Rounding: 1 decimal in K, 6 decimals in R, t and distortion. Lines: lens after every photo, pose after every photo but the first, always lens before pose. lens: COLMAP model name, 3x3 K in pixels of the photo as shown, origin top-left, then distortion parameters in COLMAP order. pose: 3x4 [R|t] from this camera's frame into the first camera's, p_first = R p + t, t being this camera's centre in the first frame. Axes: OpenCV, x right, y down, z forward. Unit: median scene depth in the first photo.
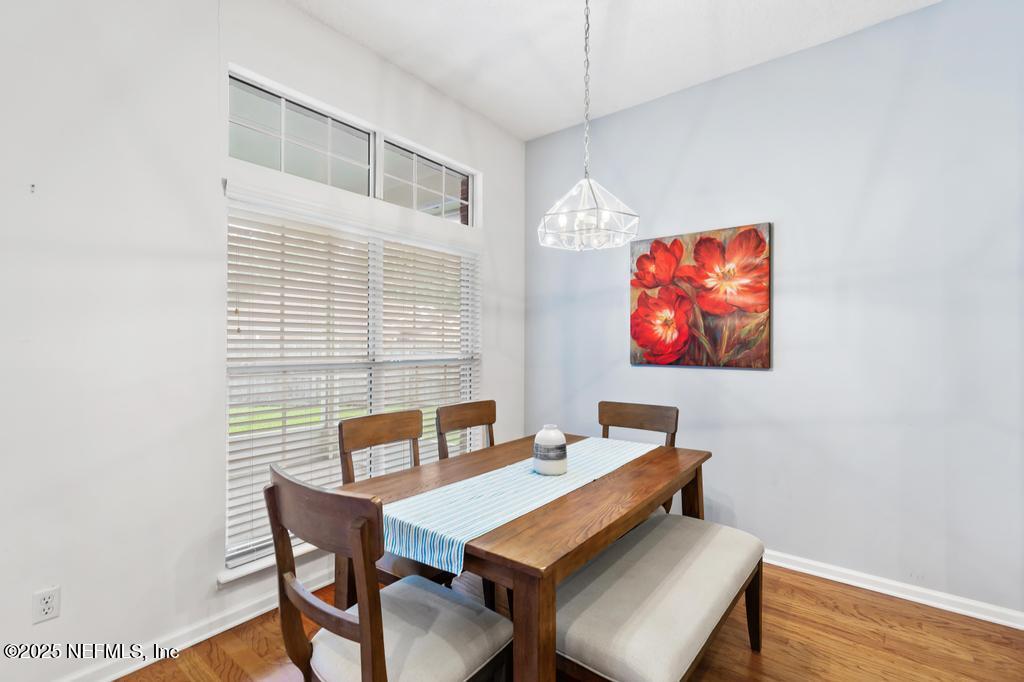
lens RADIAL K [[471.2, 0, 514.4], [0, 471.2, 339.9], [0, 0, 1]] dist [0.007932, -0.001602]
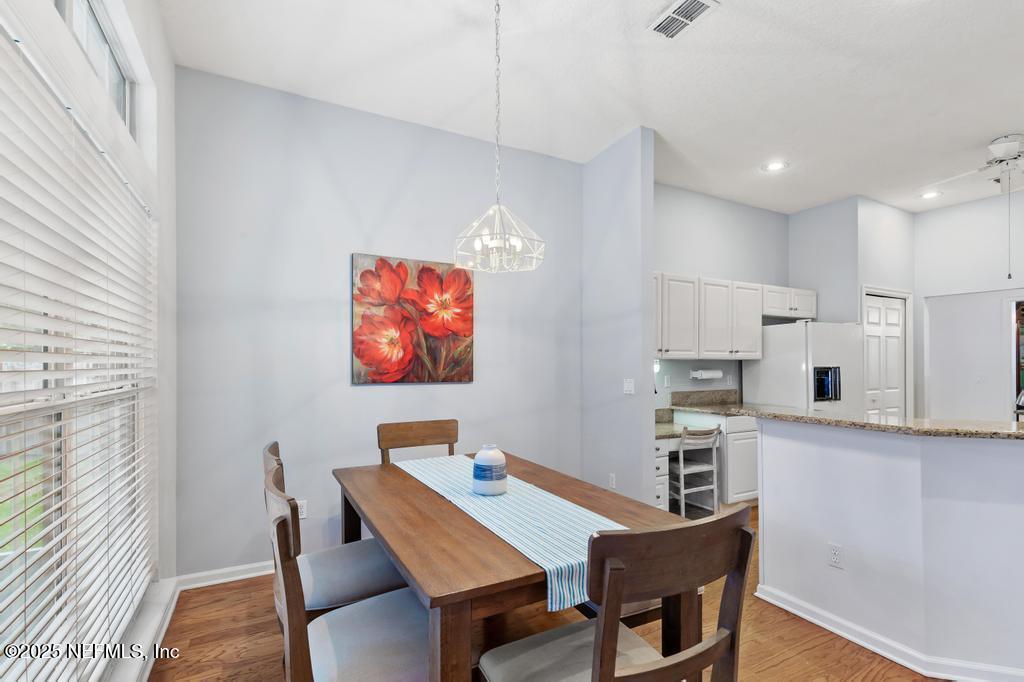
lens RADIAL K [[471.2, 0, 501.0], [0, 471.2, 362.6], [0, 0, 1]] dist [0.007932, -0.001602]
pose [[0.403064, 0.000368, 0.915172, -0.531226], [-0.006562, 0.999975, 0.002487, 0.005010], [-0.915148, -0.007008, 0.403056, 0.381671]]
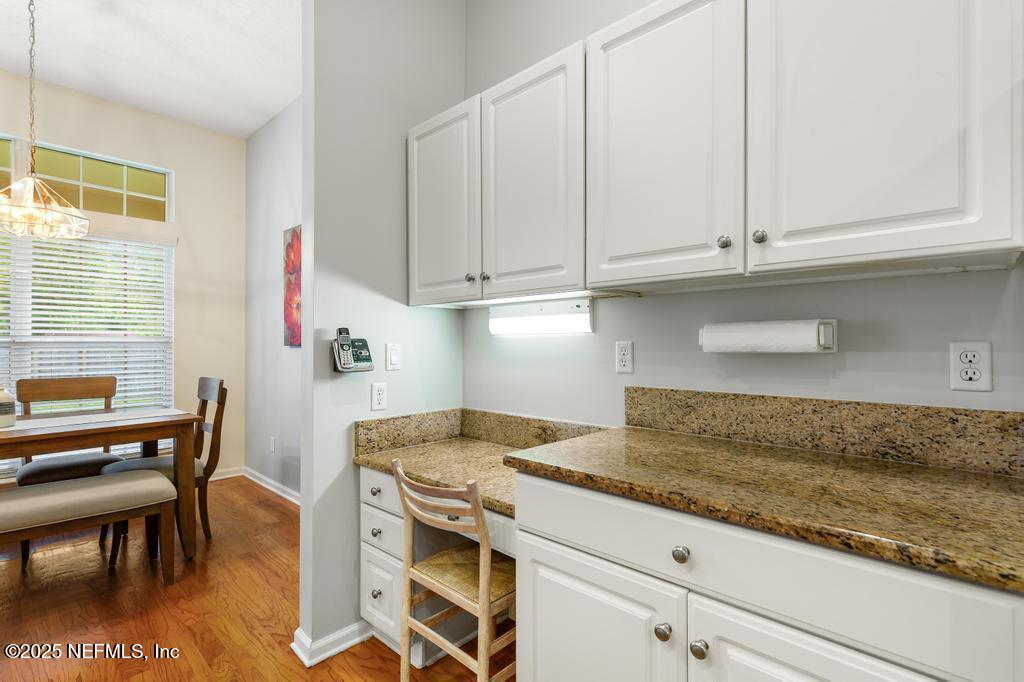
lens RADIAL K [[471.2, 0, 519.8], [0, 471.2, 348.5], [0, 0, 1]] dist [0.007932, -0.001602]
pose [[0.997608, 0.002633, -0.069078, 0.920778], [-0.002022, 0.999958, 0.008923, 0.047686], [0.069099, -0.008762, 0.997571, -0.046737]]
